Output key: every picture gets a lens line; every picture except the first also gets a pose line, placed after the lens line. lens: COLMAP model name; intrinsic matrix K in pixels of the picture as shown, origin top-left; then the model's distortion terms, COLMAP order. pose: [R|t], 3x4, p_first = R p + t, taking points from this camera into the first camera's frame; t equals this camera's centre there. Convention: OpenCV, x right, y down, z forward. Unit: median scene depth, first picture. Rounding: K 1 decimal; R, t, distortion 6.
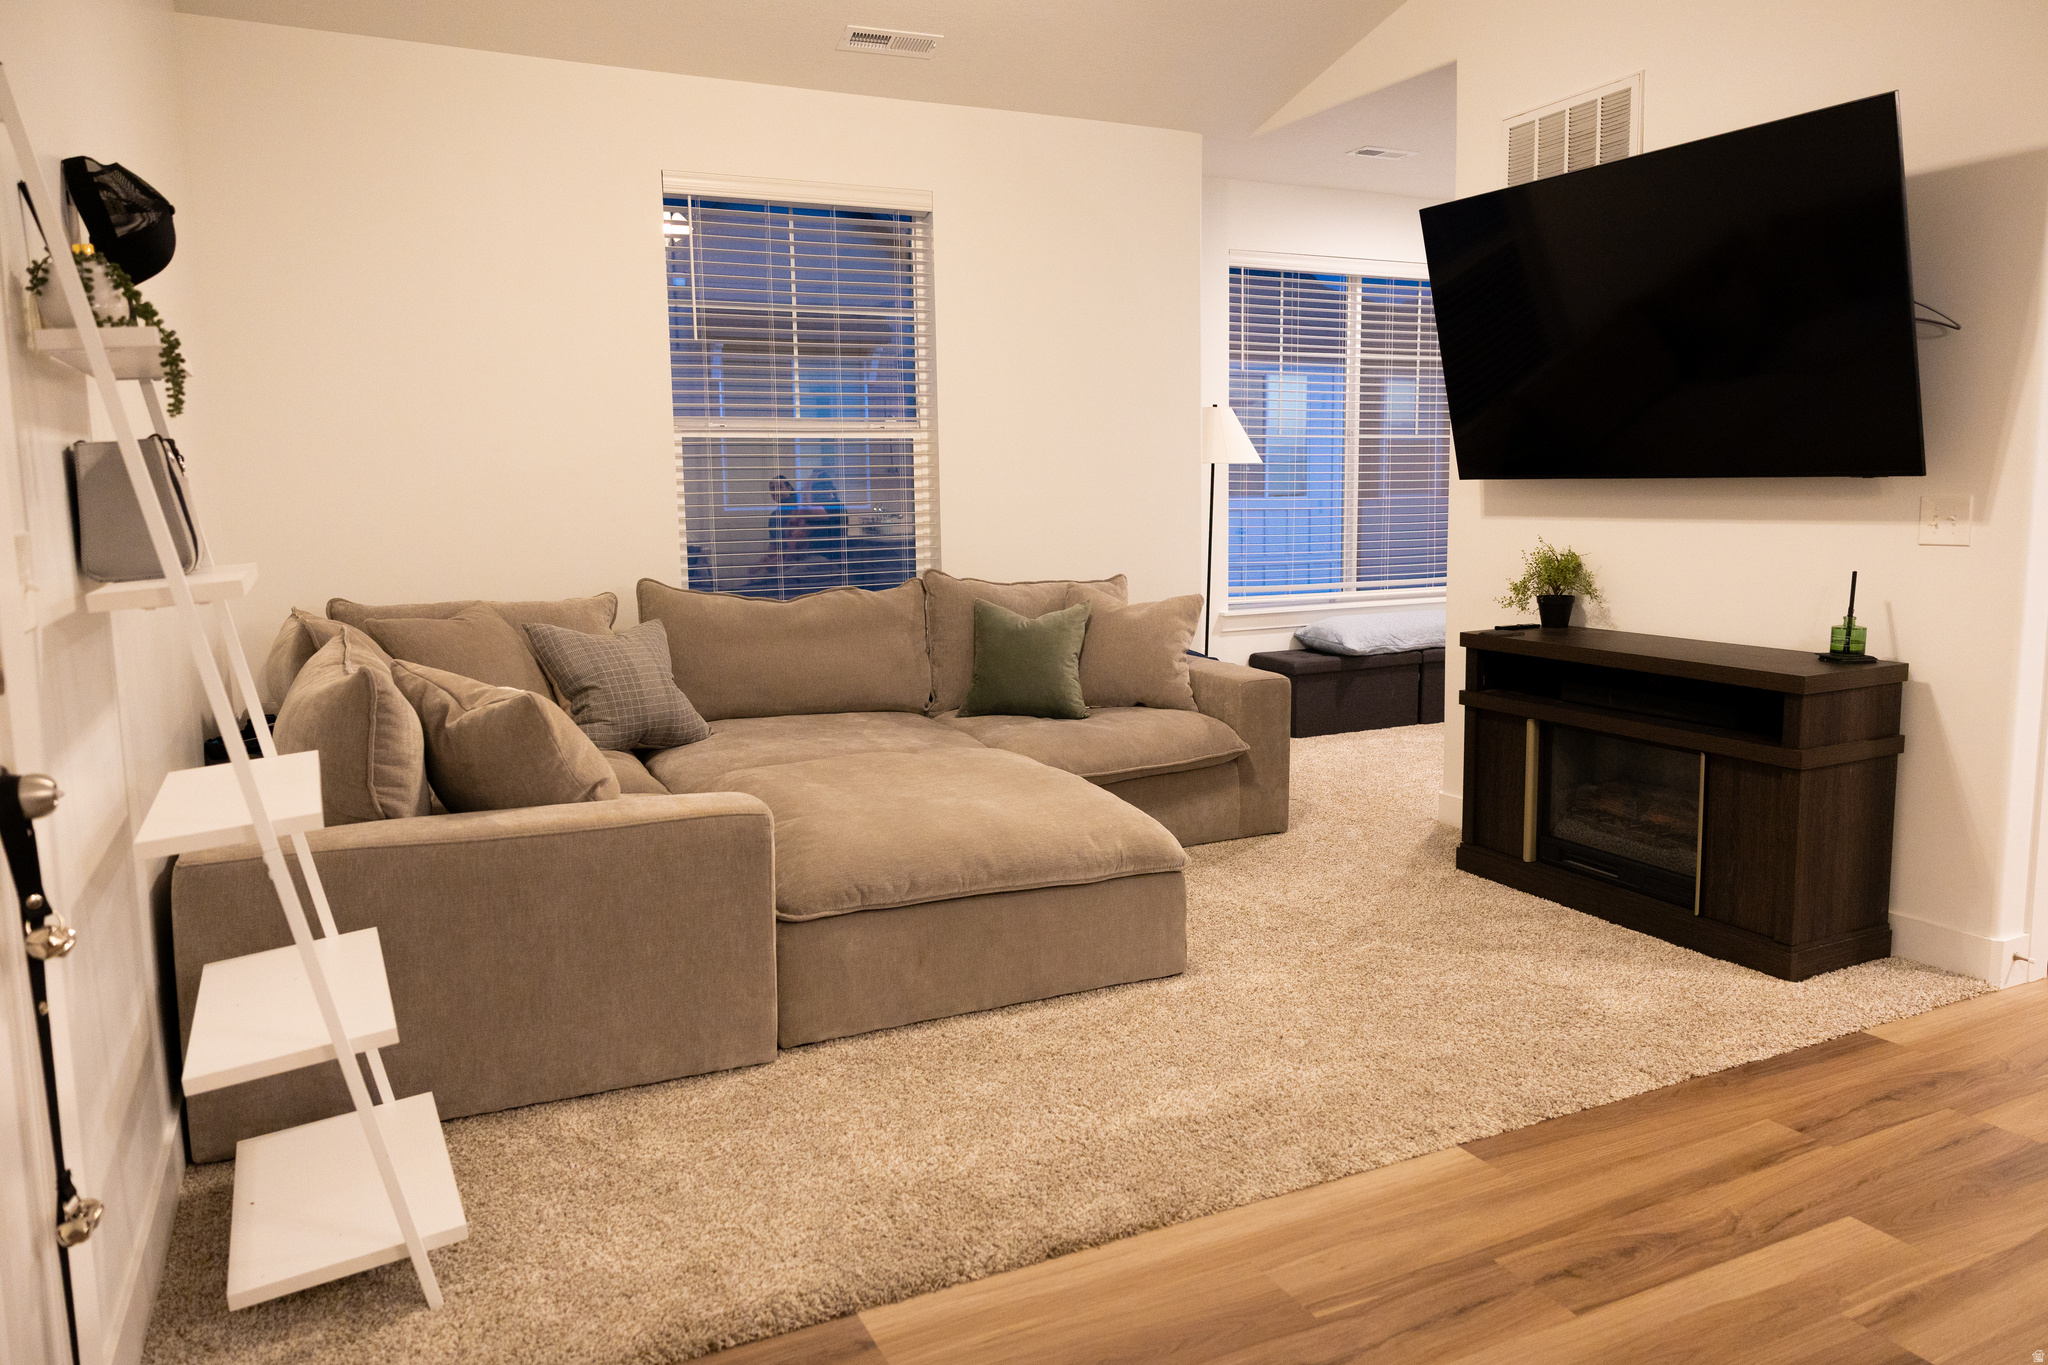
lens RADIAL K [[1378.4, 0, 886.9], [0, 1378.4, 683.6], [0, 0, 1]] dist [0.004016, 0.001341]
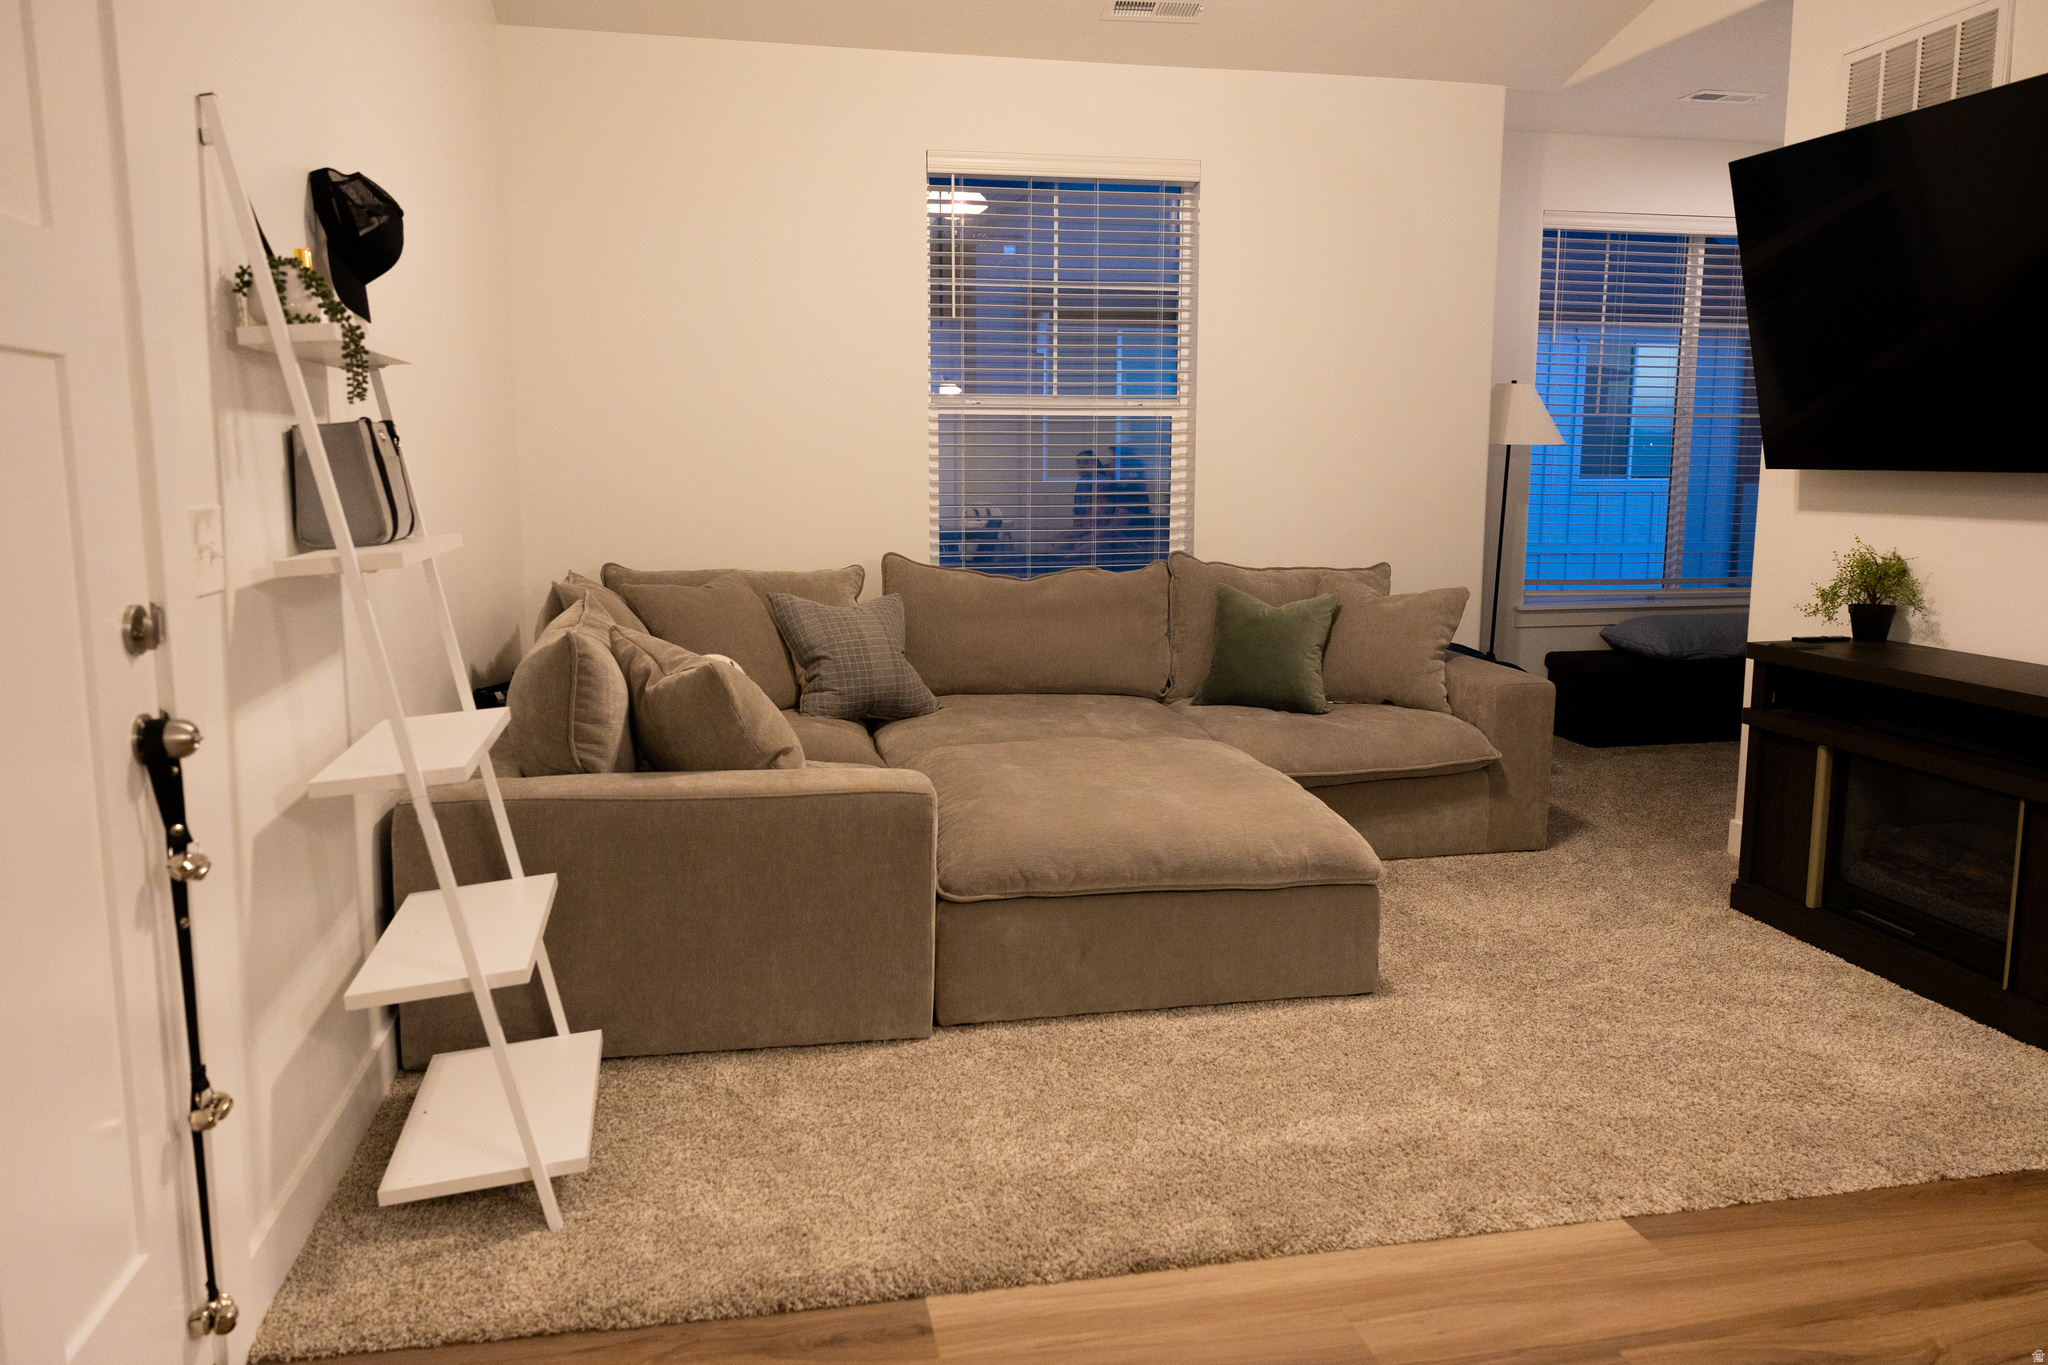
lens RADIAL K [[1378.4, 0, 1001.8], [0, 1378.4, 670.6], [0, 0, 1]] dist [0.004016, 0.001341]
pose [[0.969677, 0.050172, -0.239184, 0.194266], [-0.046202, 0.998686, 0.022180, -0.019628], [0.239983, -0.010457, 0.970721, 0.031789]]
